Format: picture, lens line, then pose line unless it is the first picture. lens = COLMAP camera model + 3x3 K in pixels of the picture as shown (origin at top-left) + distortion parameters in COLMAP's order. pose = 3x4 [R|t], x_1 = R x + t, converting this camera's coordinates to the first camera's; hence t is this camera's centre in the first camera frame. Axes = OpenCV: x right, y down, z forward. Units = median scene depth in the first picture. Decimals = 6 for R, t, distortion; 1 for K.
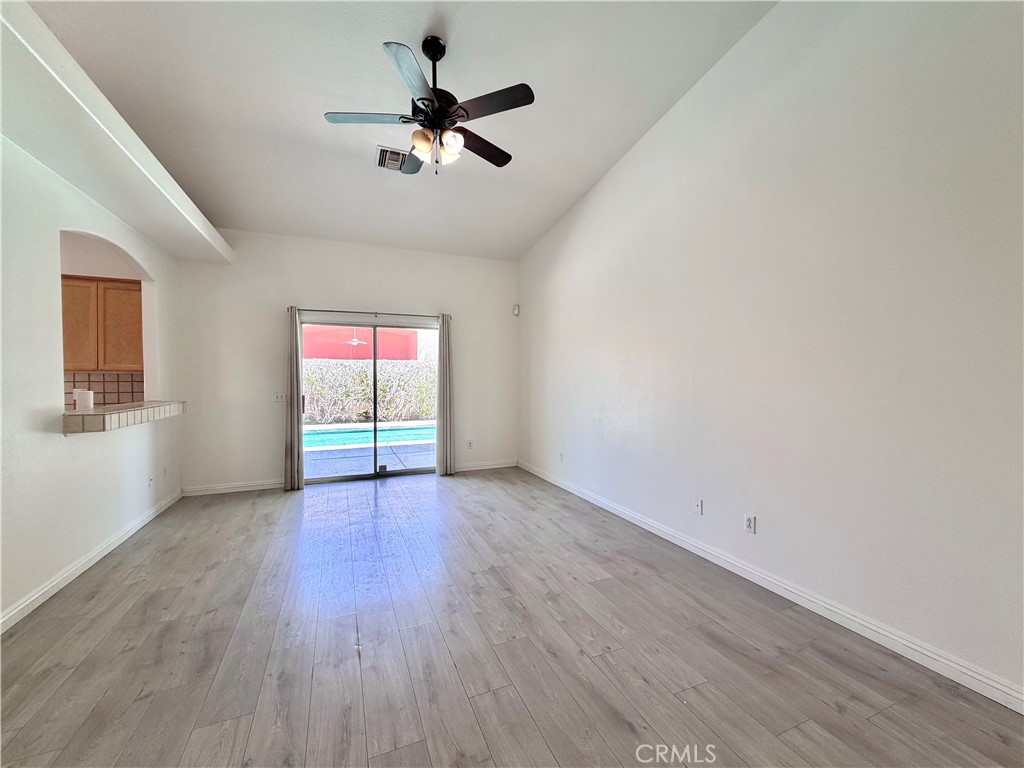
lens RADIAL K [[408.6, 0, 509.2], [0, 408.6, 384.0], [0, 0, 1]] dist [-0.000660, 0.000022]
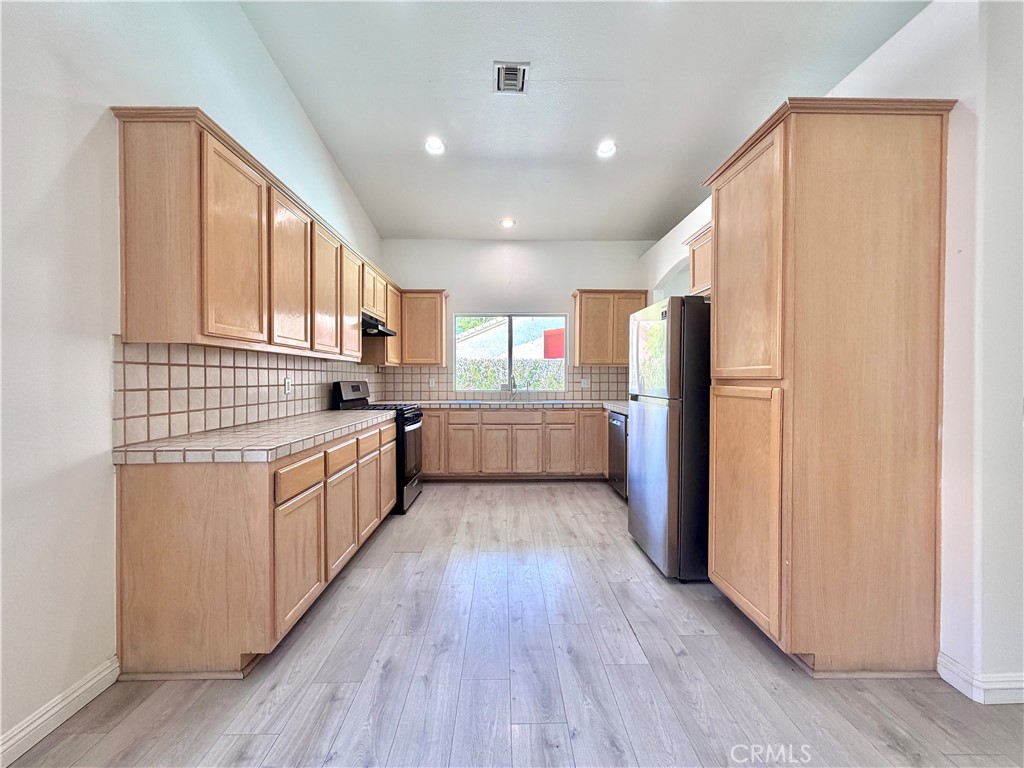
lens RADIAL K [[408.6, 0, 509.2], [0, 408.6, 384.0], [0, 0, 1]] dist [-0.000660, 0.000022]
pose [[0.927866, 0.004816, -0.372883, -0.816437], [-0.006479, 0.999974, -0.003206, 0.034166], [0.372858, 0.005391, 0.927873, -0.283058]]
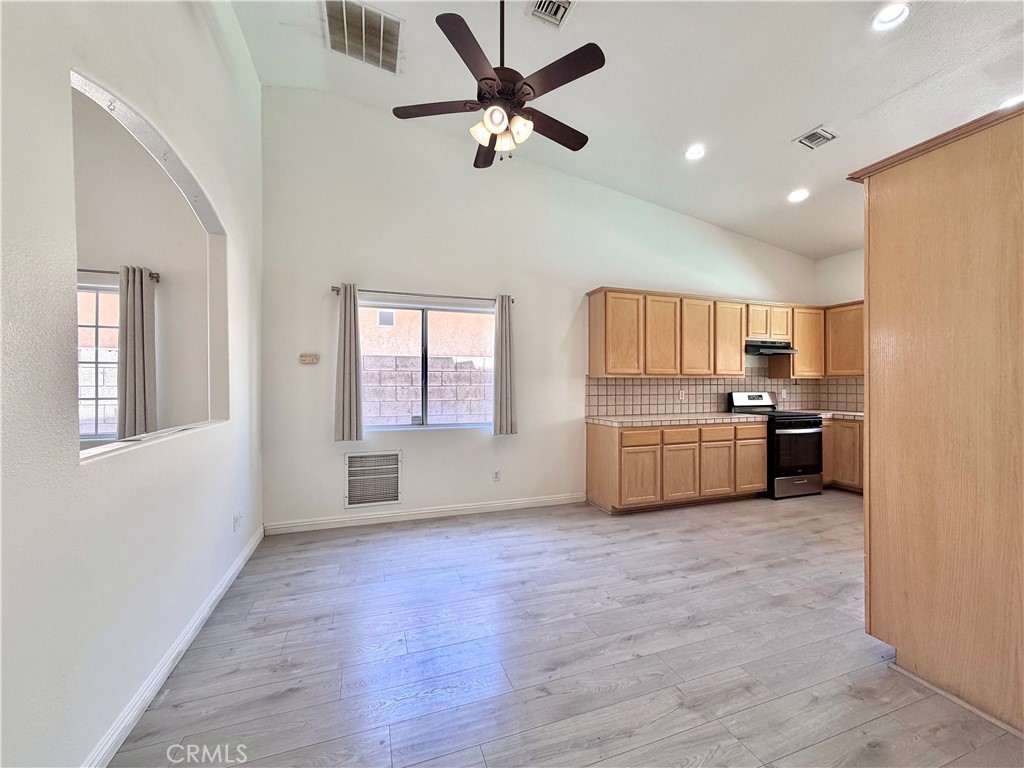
lens RADIAL K [[408.6, 0, 509.2], [0, 408.6, 384.0], [0, 0, 1]] dist [-0.000660, 0.000022]
pose [[-0.059495, 0.000347, -0.998229, -0.202023], [-0.015834, 0.999874, 0.001291, 0.012348], [0.998103, 0.015883, -0.059482, -0.195899]]
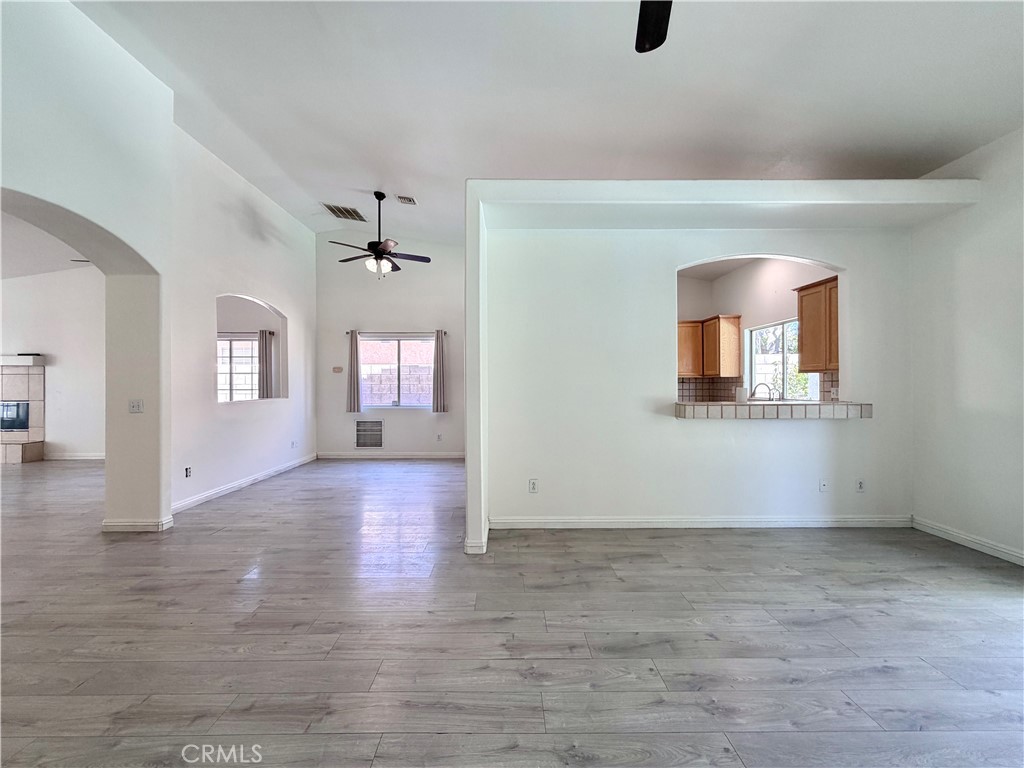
lens RADIAL K [[408.8, 0, 512.0], [0, 408.8, 384.0], [0, 0, 1]] dist [-0.000088, 0.000303]
pose [[-0.380089, 0.001561, -0.924949, 0.251959], [-0.012703, 0.999895, 0.006908, 0.004750], [0.924863, 0.014376, -0.380030, 0.657763]]
